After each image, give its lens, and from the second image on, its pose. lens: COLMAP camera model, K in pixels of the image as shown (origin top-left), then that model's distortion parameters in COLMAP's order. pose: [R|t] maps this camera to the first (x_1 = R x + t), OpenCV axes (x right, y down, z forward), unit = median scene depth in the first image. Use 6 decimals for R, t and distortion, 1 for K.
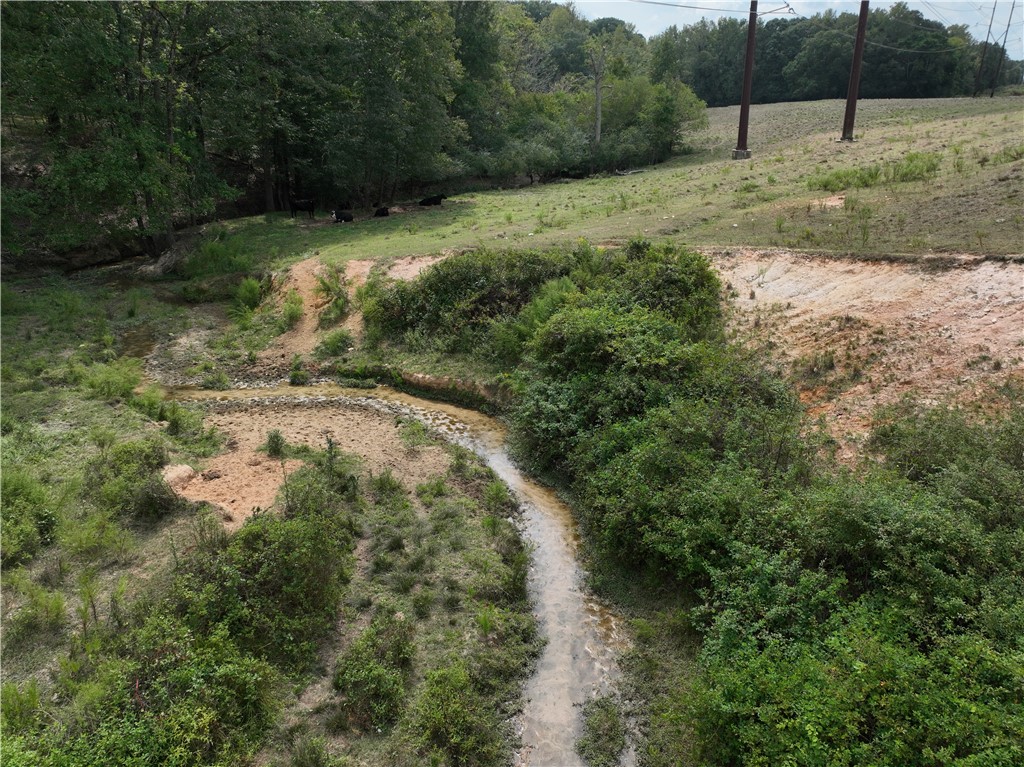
lens RADIAL K [[735.0, 0, 512.0], [0, 735.0, 383.5], [0, 0, 1]] dist [0.002911, 0.005283]
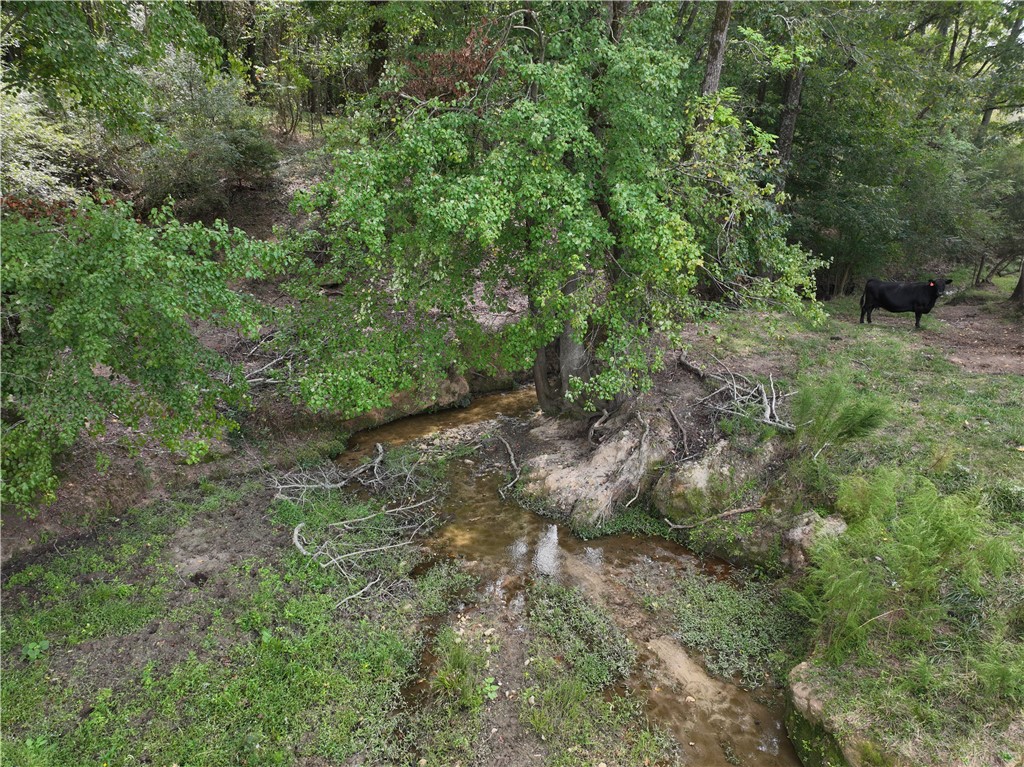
lens RADIAL K [[742.2, 0, 522.7], [0, 742.2, 380.1], [0, 0, 1]] dist [-0.005017, 0.024456]
pose [[0.939986, 0.096281, -0.327347, -0.378295], [-0.123172, 0.990423, -0.062382, -0.163827], [0.318206, 0.098959, 0.942843, 0.630321]]
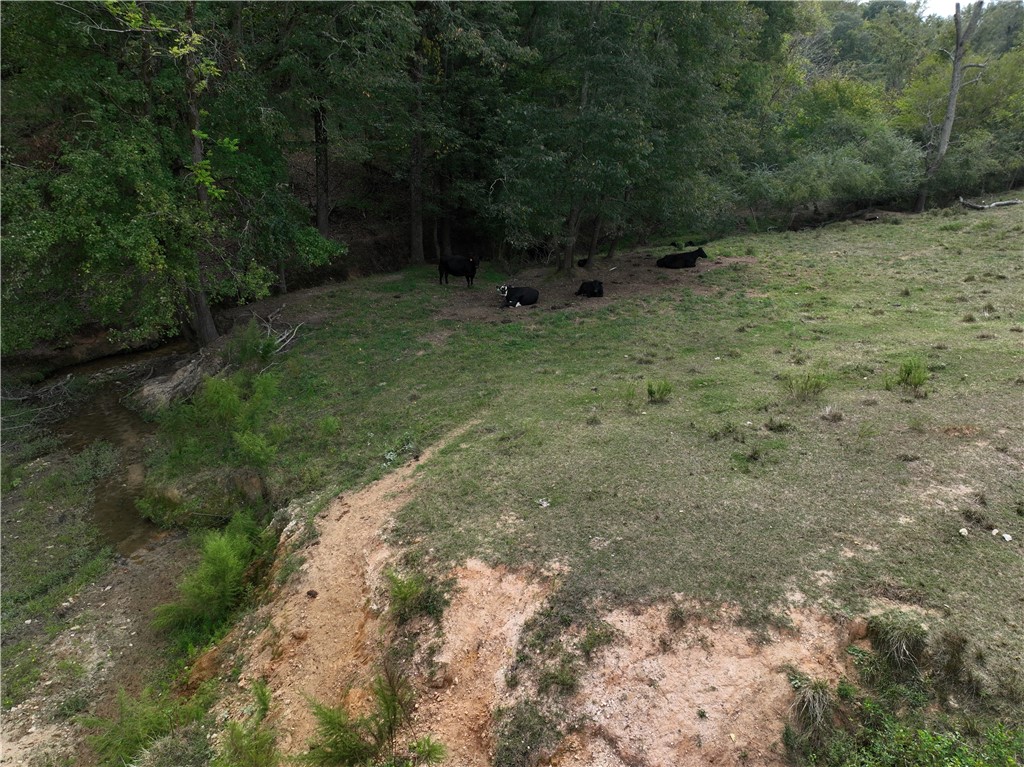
lens RADIAL K [[742.2, 0, 522.7], [0, 742.2, 380.1], [0, 0, 1]] dist [-0.005017, 0.024456]
pose [[0.963487, 0.095978, -0.249963, -0.090238], [-0.097009, 0.995250, 0.008225, -0.179867], [0.249565, 0.016324, 0.968220, 0.498792]]
